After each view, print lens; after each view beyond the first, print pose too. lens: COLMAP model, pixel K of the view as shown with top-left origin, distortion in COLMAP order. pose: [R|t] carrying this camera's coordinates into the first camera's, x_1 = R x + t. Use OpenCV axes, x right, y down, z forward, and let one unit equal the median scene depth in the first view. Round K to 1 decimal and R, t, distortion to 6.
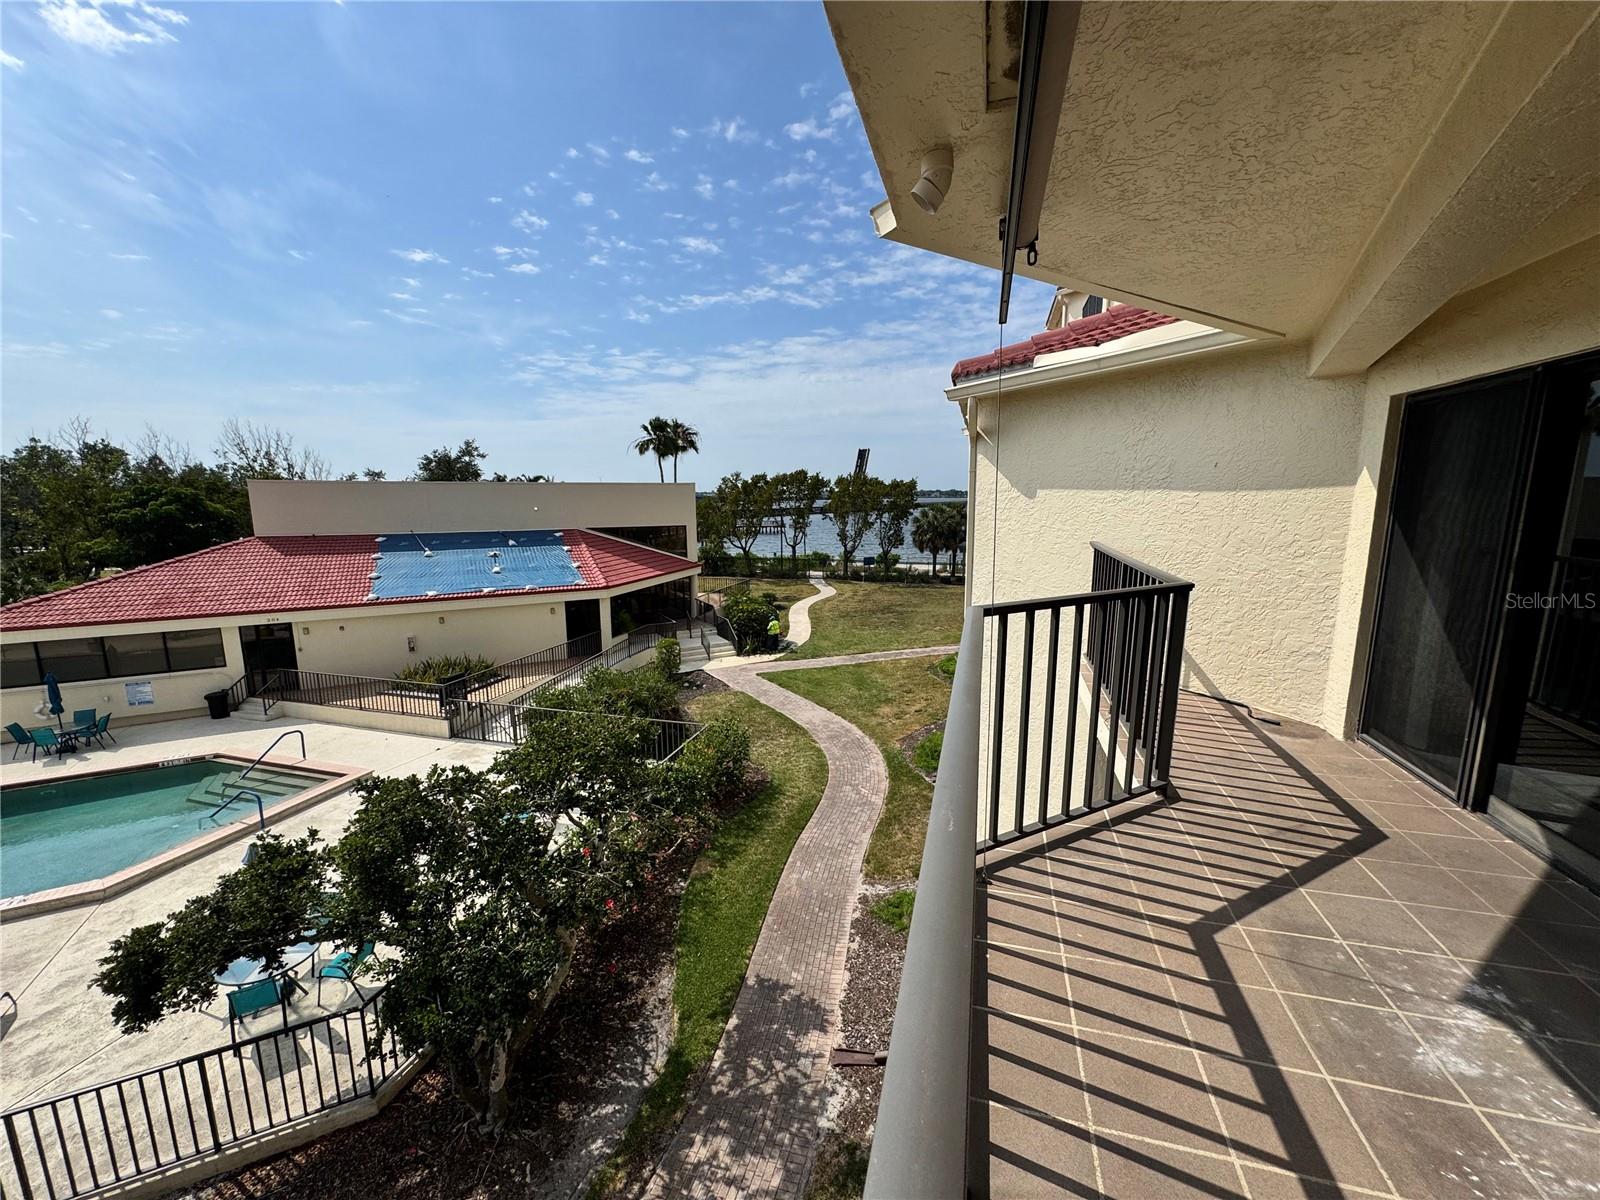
lens RADIAL K [[642.7, 0, 802.1], [0, 642.7, 602.4], [0, 0, 1]] dist [-0.002698, 0.000476]
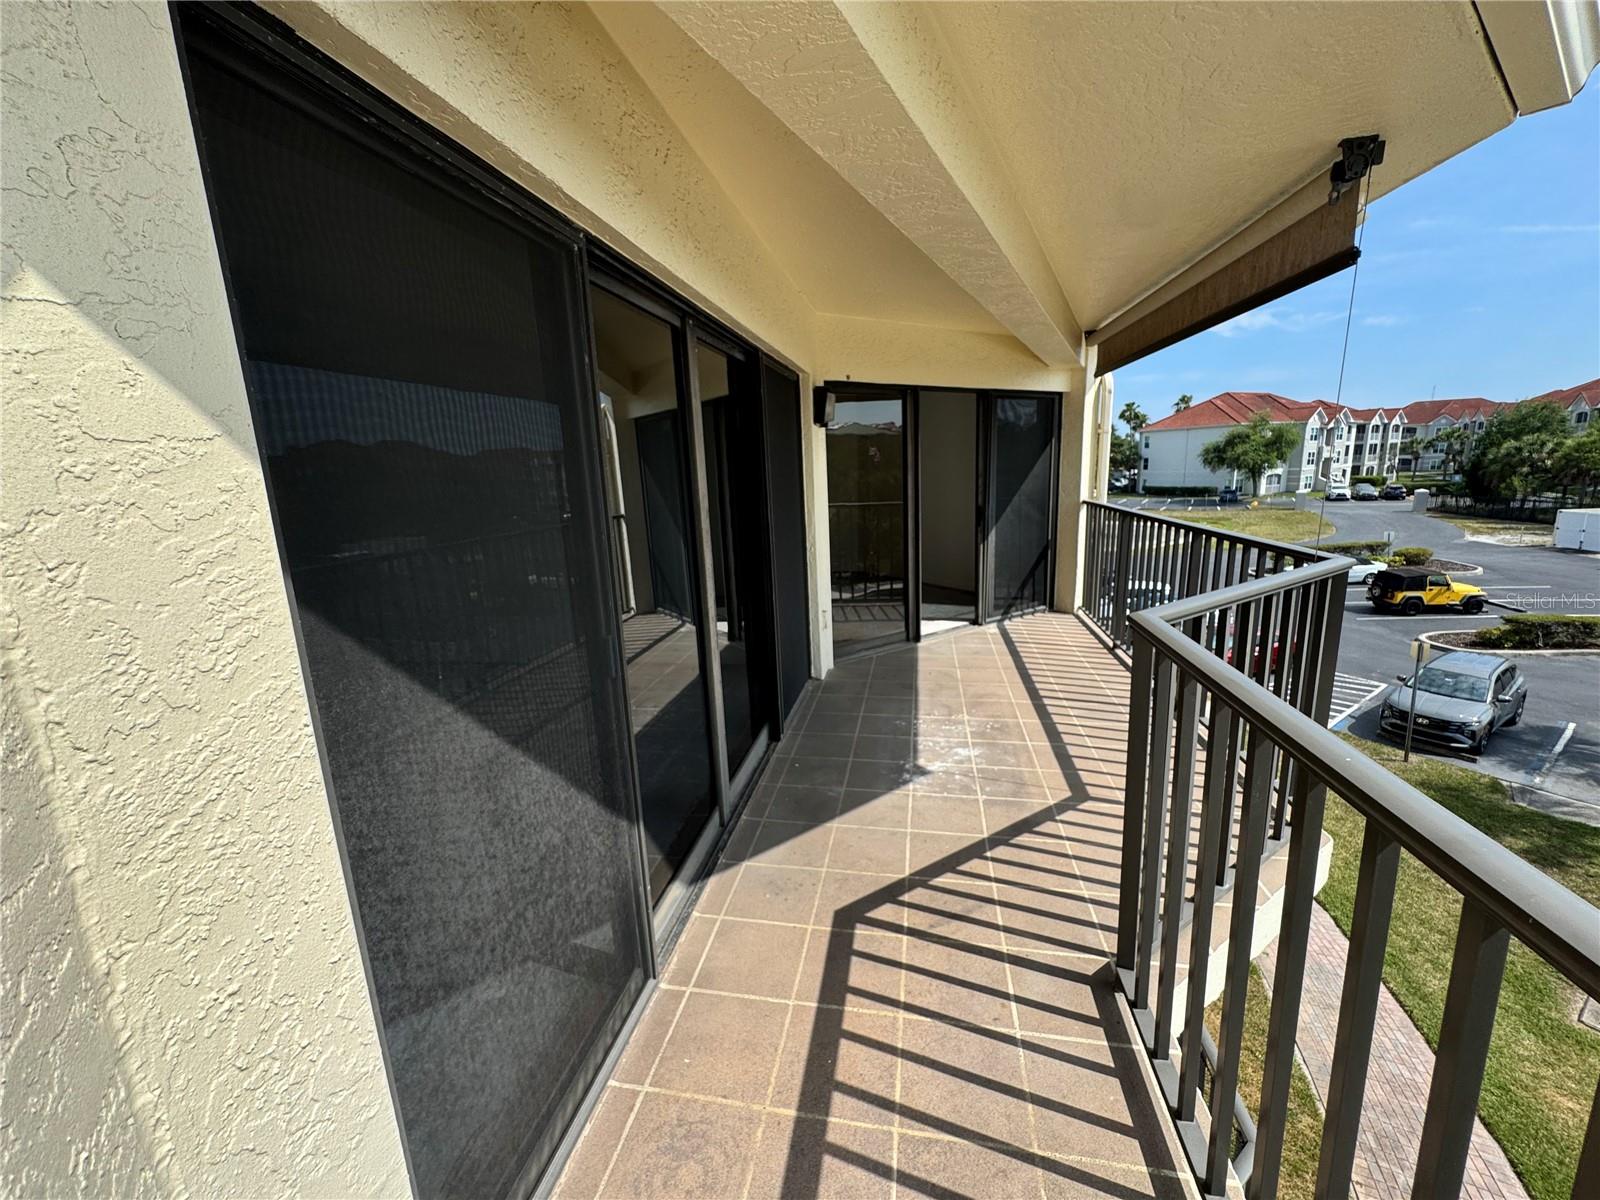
lens RADIAL K [[642.7, 0, 802.1], [0, 642.7, 602.4], [0, 0, 1]] dist [-0.002698, 0.000476]
pose [[-0.994203, 0.058906, -0.089947, 0.958168], [0.021428, 0.928338, 0.371119, -0.251749], [0.105362, 0.367040, -0.924219, 1.501497]]
